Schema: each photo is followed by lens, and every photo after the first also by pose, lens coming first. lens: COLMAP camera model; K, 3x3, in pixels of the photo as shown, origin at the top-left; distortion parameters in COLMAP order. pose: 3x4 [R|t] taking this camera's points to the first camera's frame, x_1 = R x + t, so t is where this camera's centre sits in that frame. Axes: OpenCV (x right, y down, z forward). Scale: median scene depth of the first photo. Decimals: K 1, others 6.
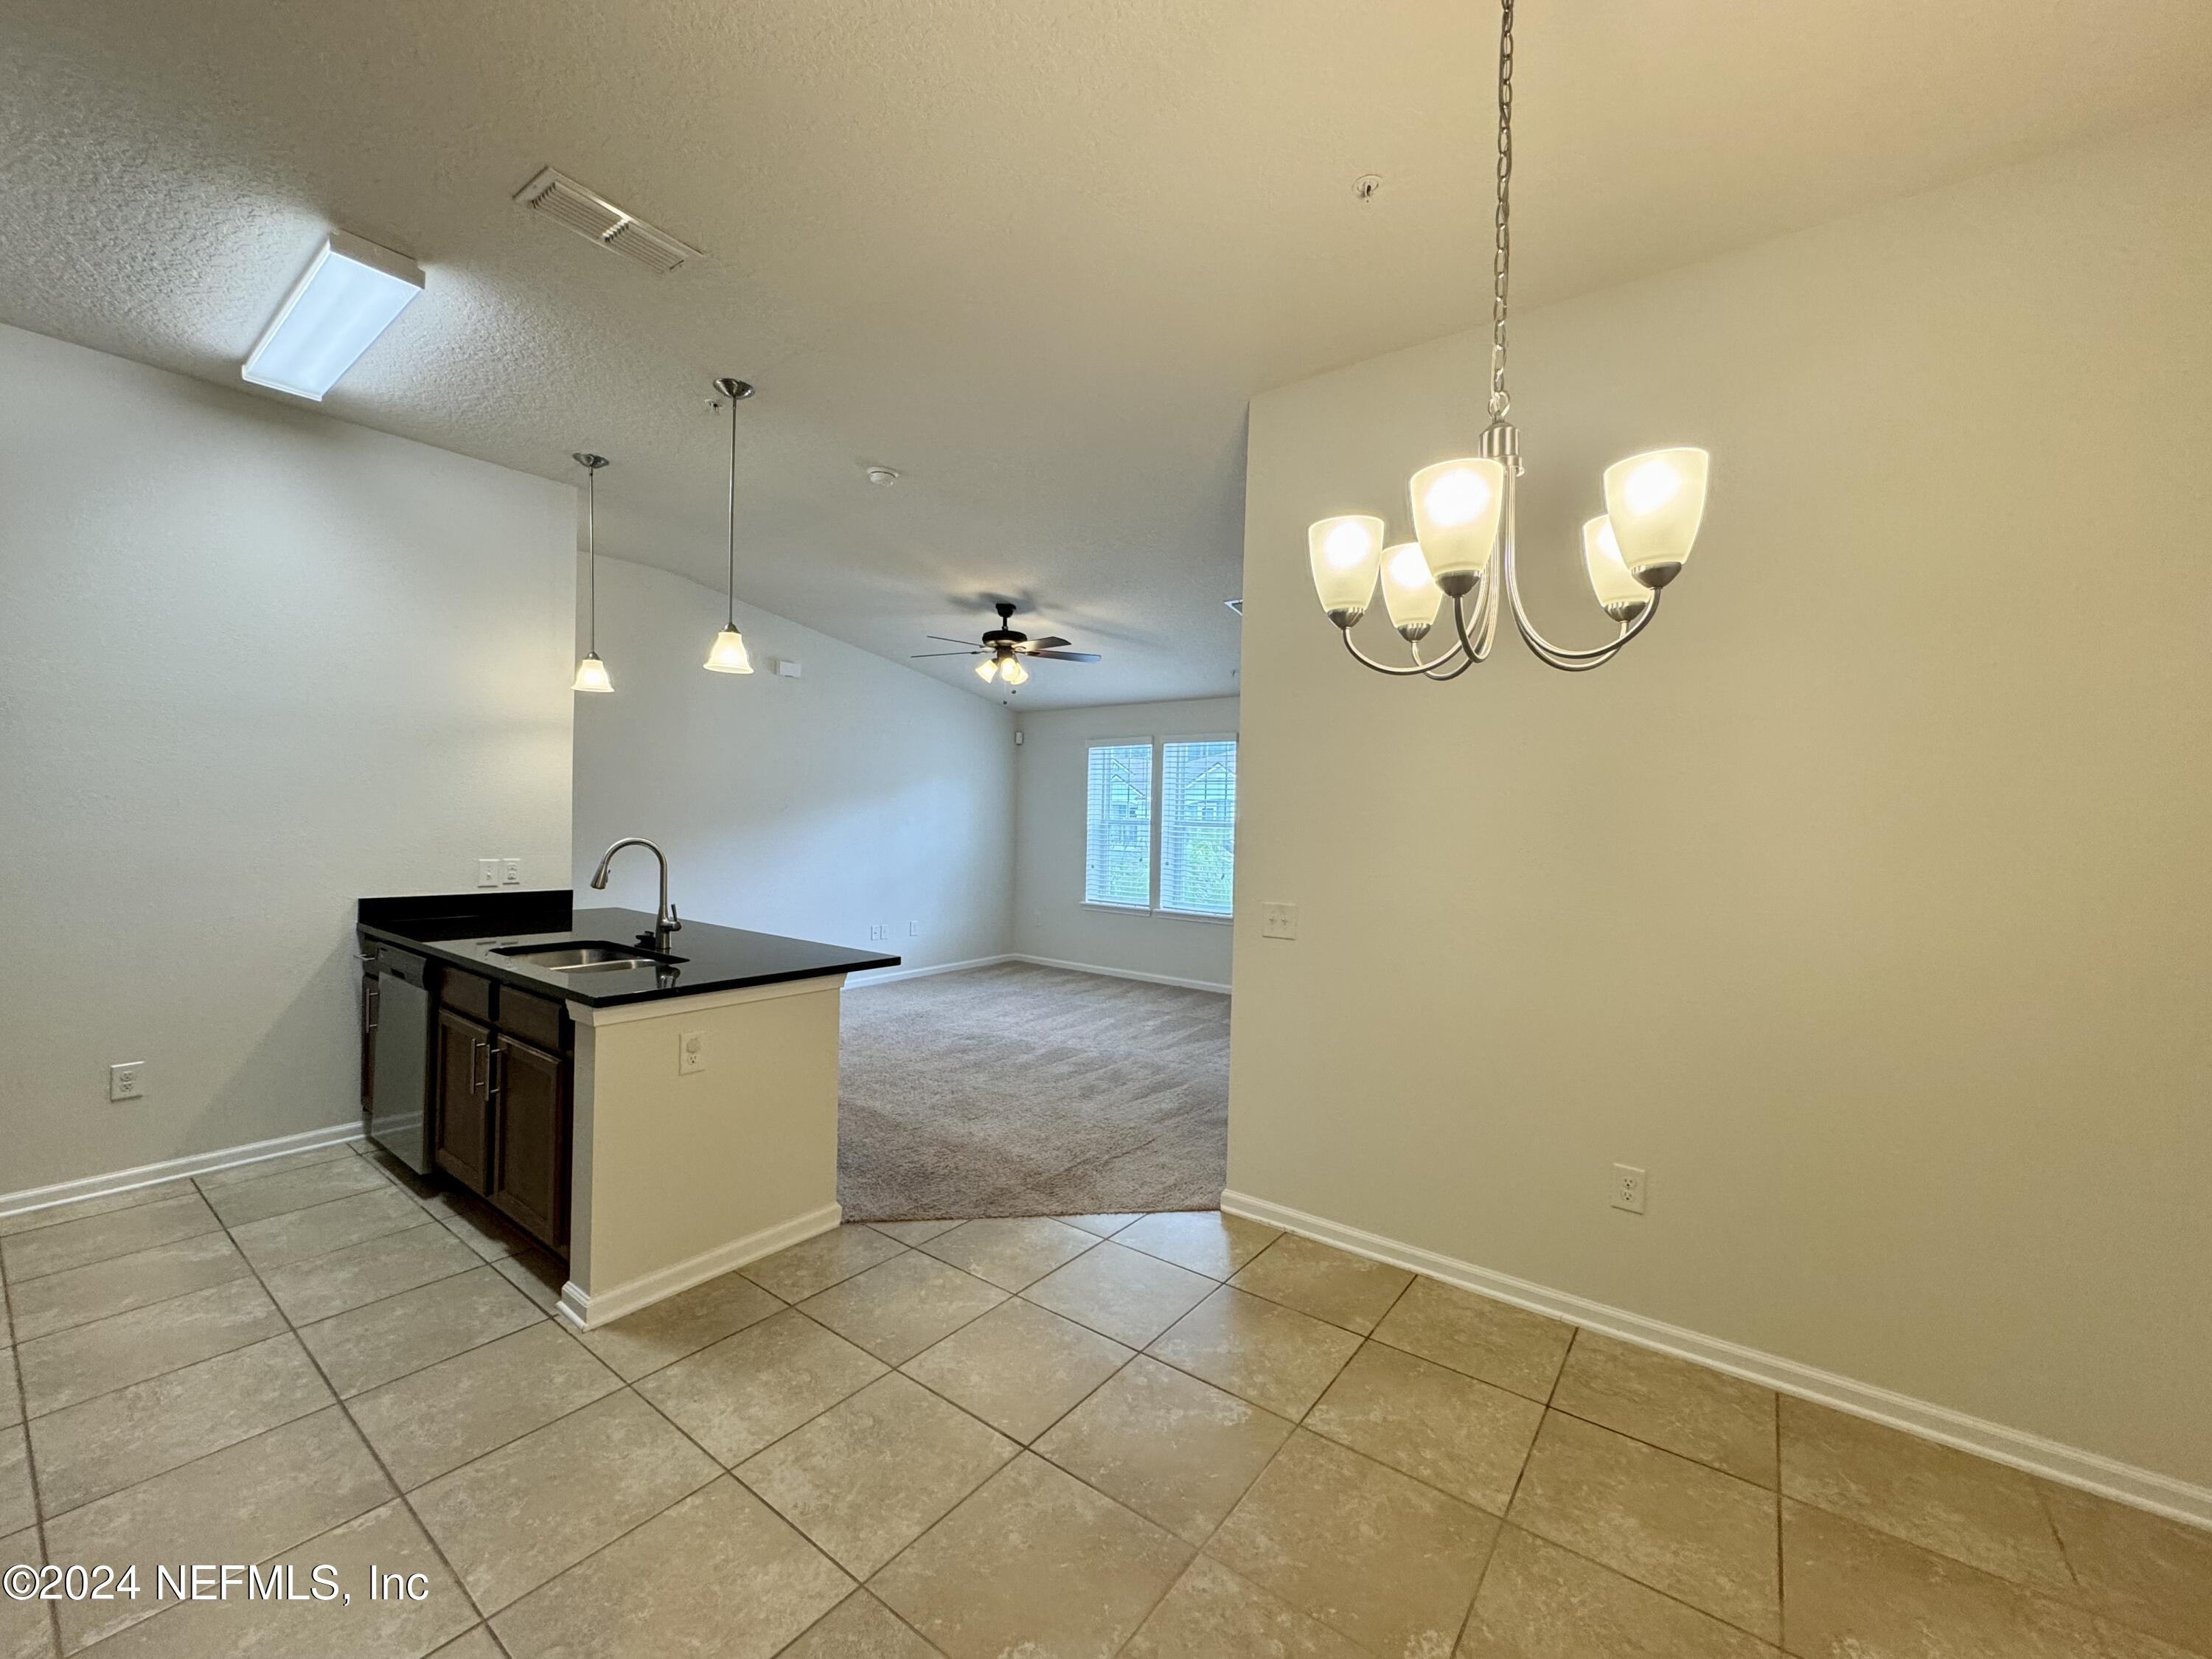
lens RADIAL K [[883.6, 0, 1113.7], [0, 883.6, 831.2], [0, 0, 1]] dist [0.000240, 0.000676]
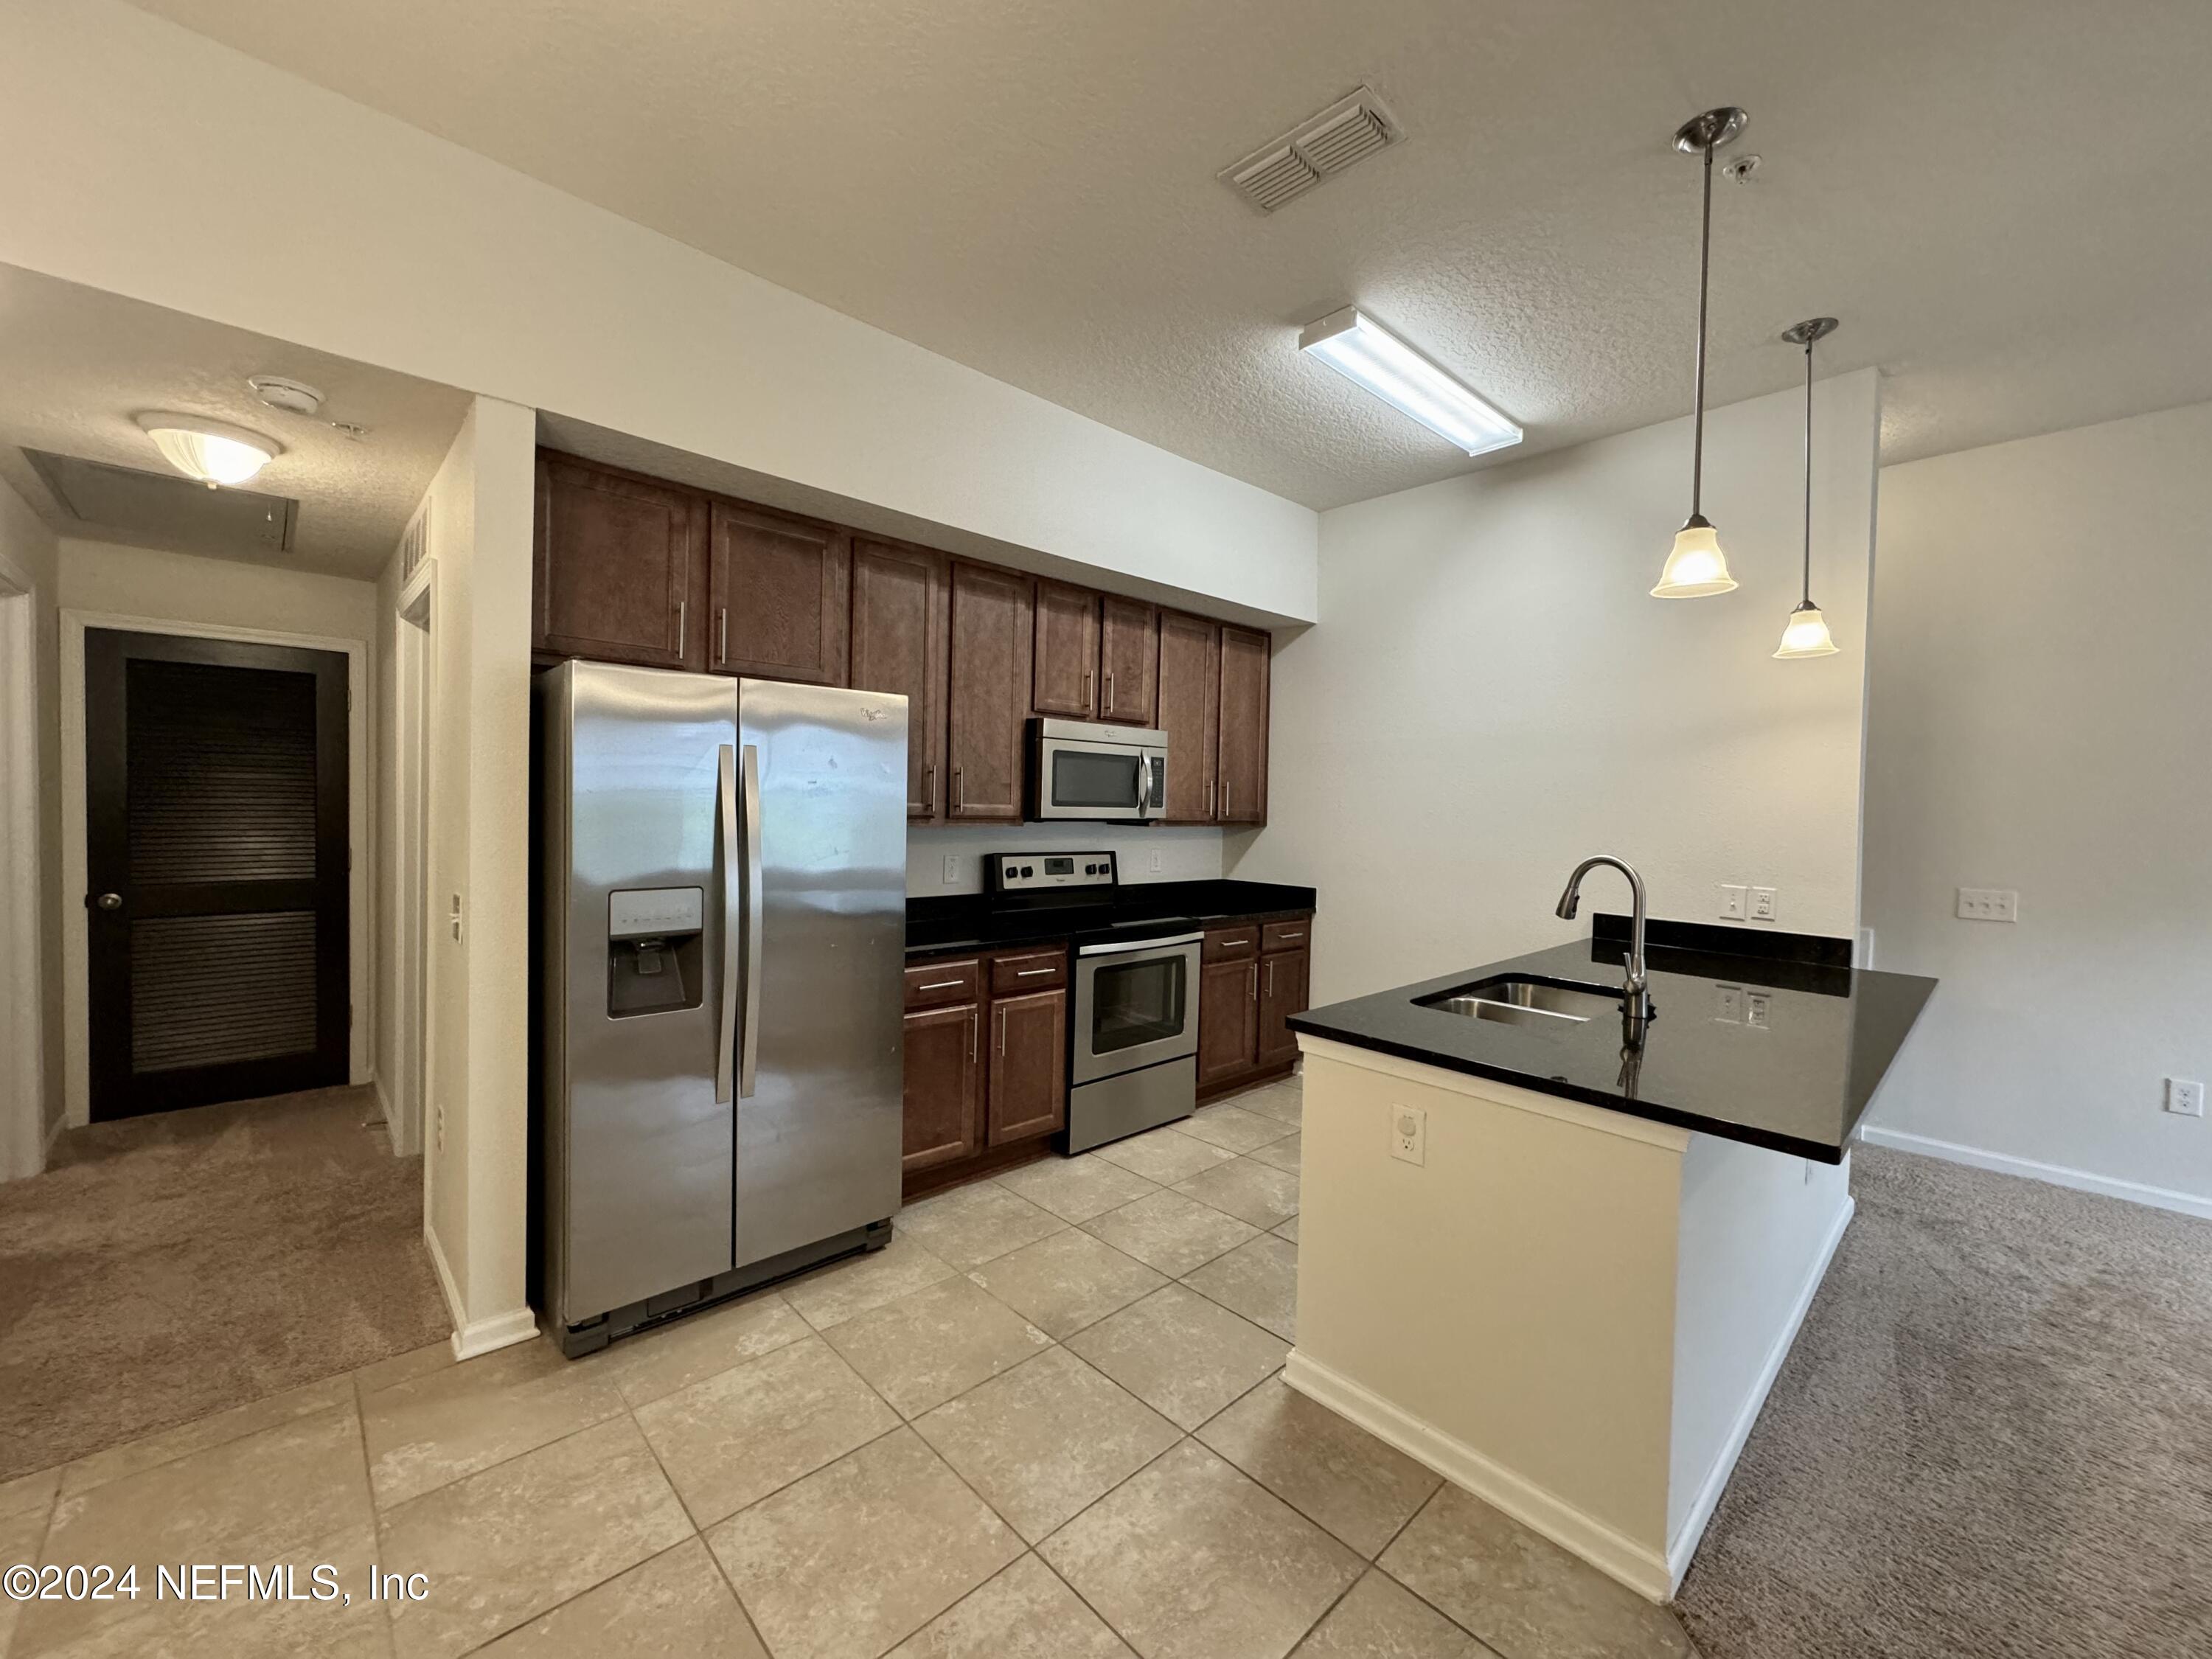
lens RADIAL K [[883.6, 0, 1103.7], [0, 883.6, 829.5], [0, 0, 1]] dist [0.000240, 0.000676]
pose [[-0.179225, -0.000820, -0.983808, 0.138552], [-0.042348, 0.999079, 0.006882, -0.000364], [0.982896, 0.042895, -0.179094, 0.395898]]
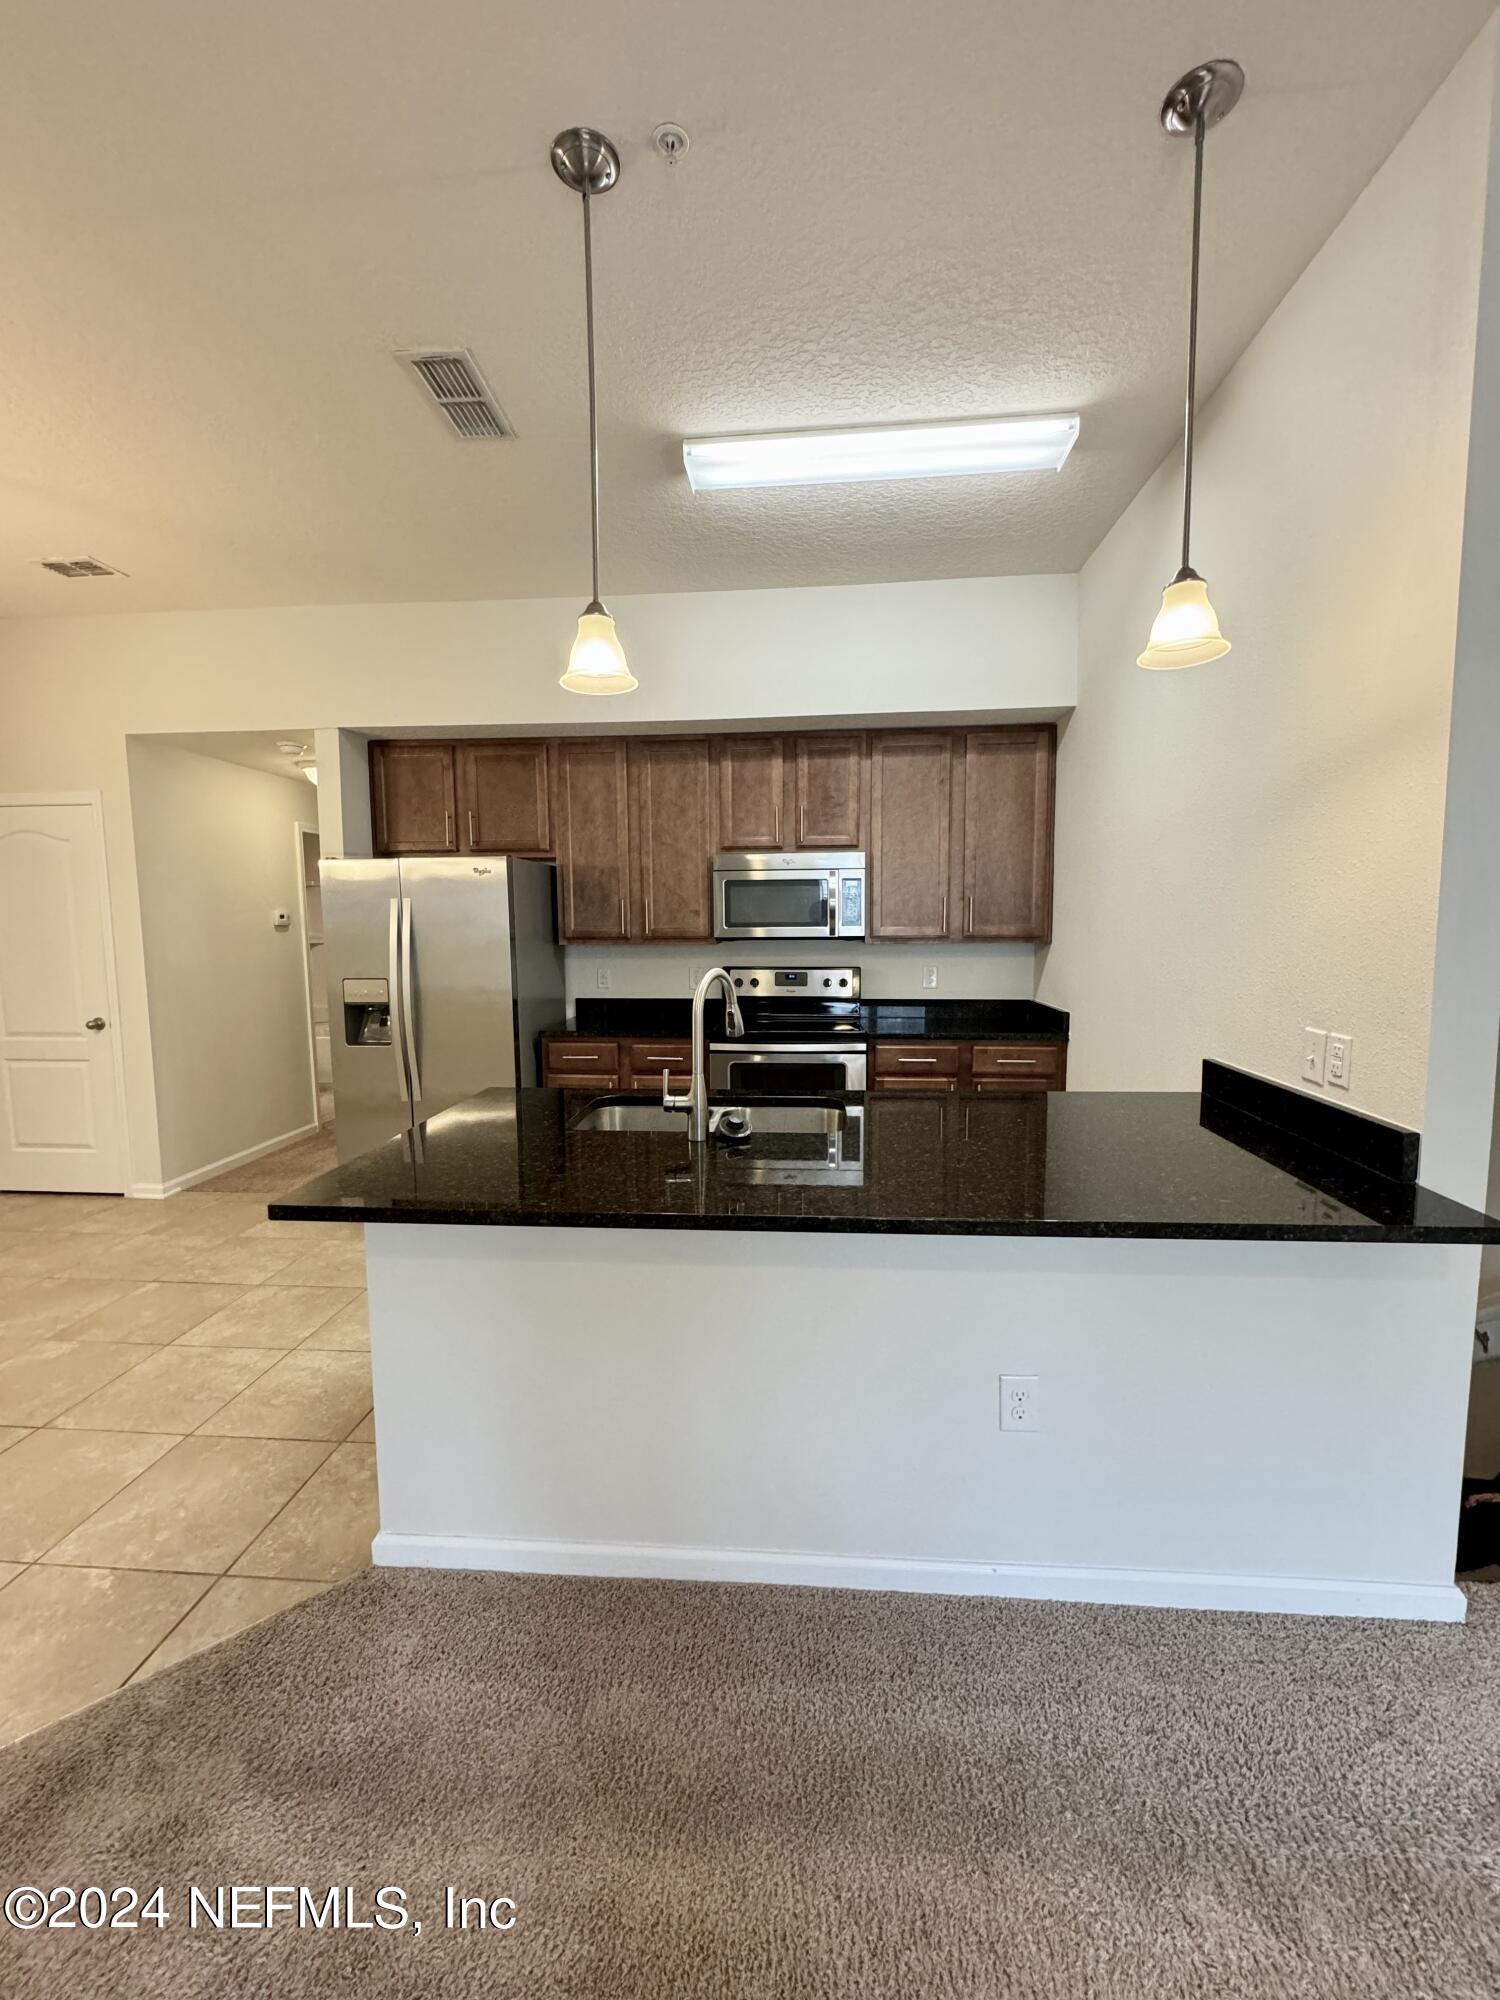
lens RADIAL K [[798.9, 0, 752.2], [0, 798.9, 1001.9], [0, 0, 1]] dist [0.000240, 0.000676]
pose [[-0.849260, 0.034478, -0.526848, -0.132967], [-0.021425, 0.994793, 0.099637, -0.016492], [0.527540, 0.095905, -0.844099, 0.850373]]
